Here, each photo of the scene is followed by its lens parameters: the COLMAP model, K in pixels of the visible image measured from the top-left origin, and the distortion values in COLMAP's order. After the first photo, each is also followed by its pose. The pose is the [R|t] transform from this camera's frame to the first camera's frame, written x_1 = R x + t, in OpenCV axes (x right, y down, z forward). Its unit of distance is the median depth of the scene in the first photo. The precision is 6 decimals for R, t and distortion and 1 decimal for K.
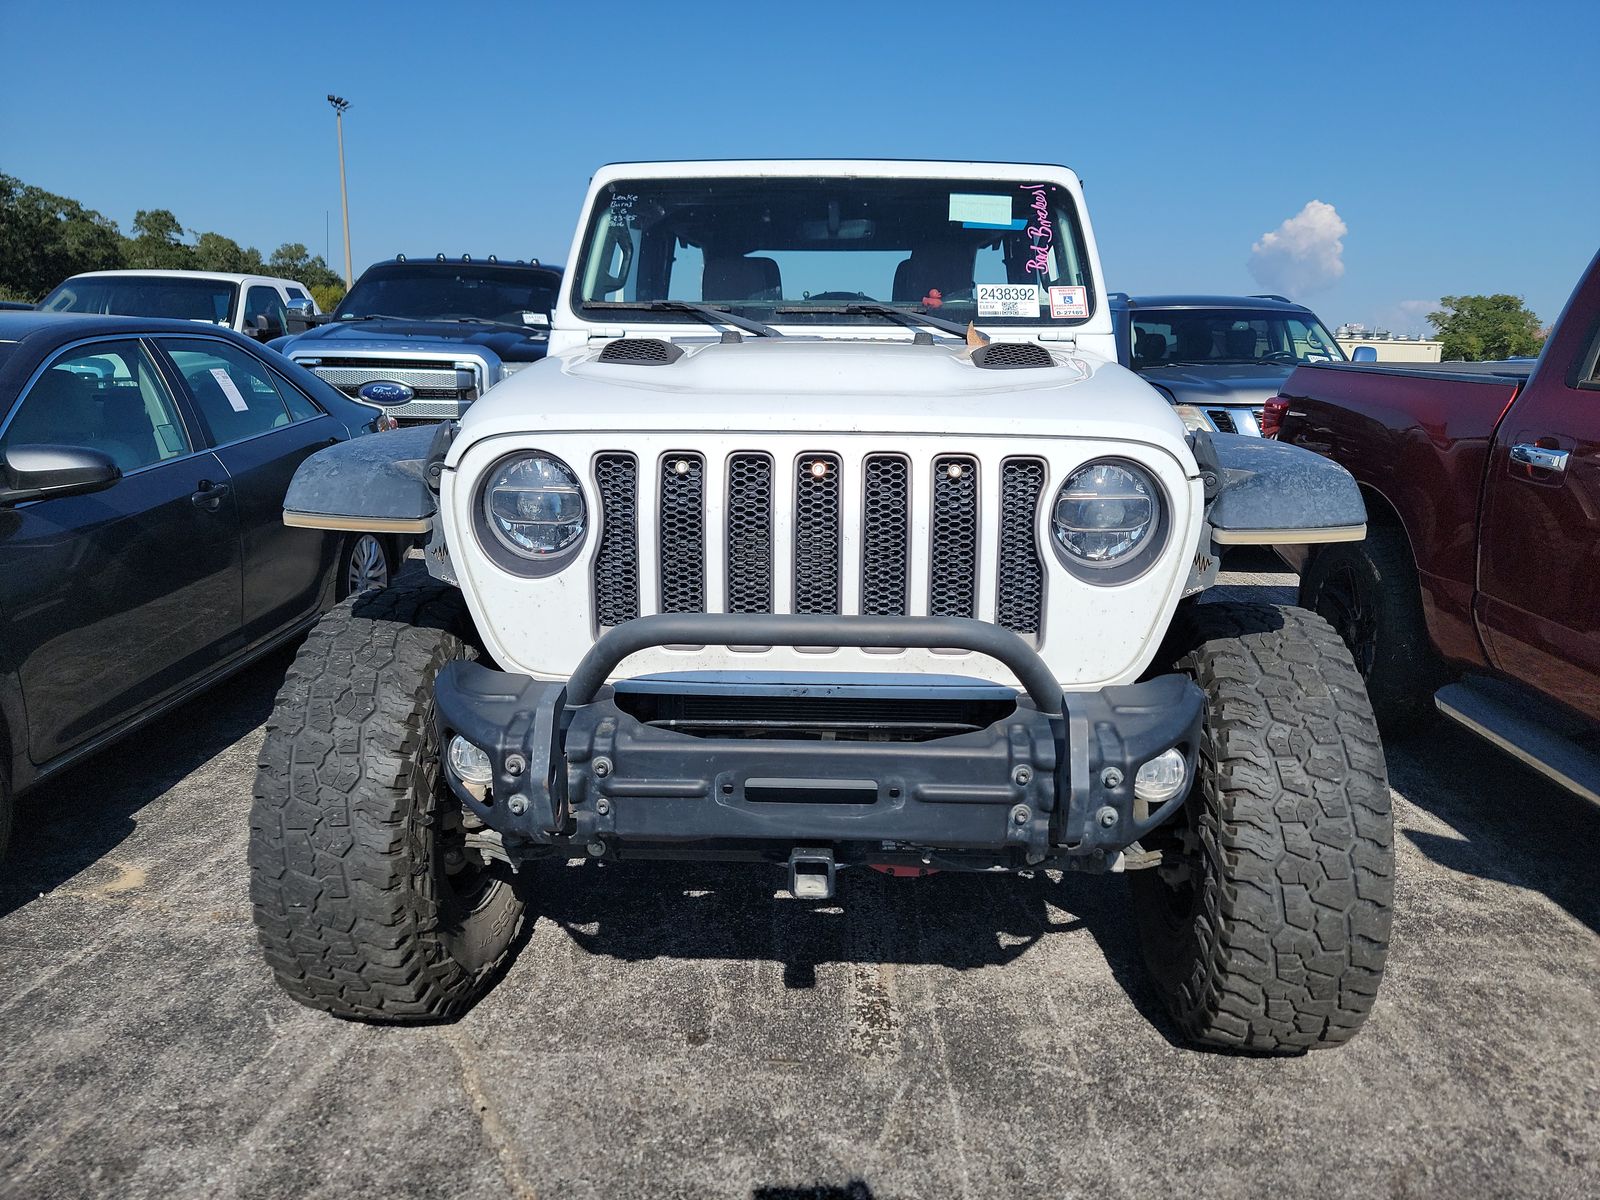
lens RADIAL K [[1131.1, 0, 804.1], [0, 1131.1, 596.8], [0, 0, 1]] dist [0.036078, -0.032111]
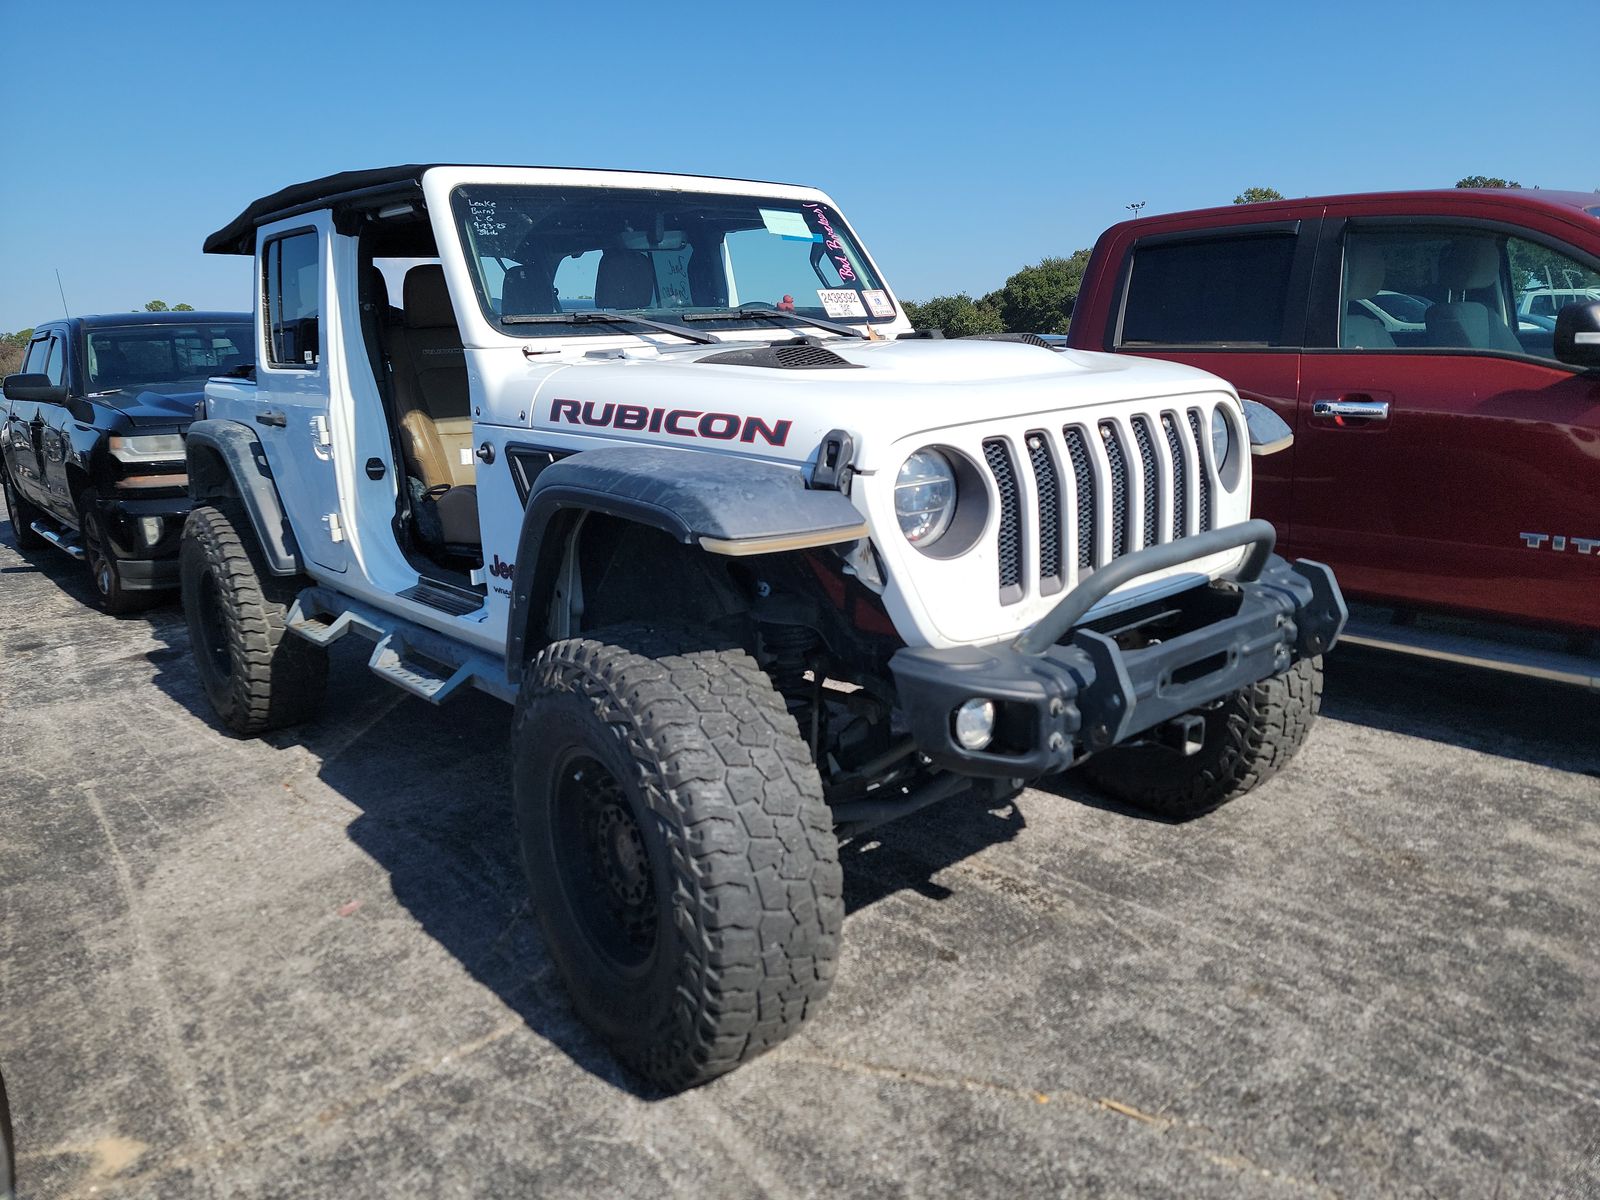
lens RADIAL K [[1131.1, 0, 805.0], [0, 1131.1, 606.1], [0, 0, 1]] dist [0.036078, -0.032111]
pose [[0.738183, -0.200368, 0.644157, -0.881748], [0.198785, 0.977082, 0.076124, -0.070134], [-0.644647, 0.071855, 0.761096, 0.210472]]
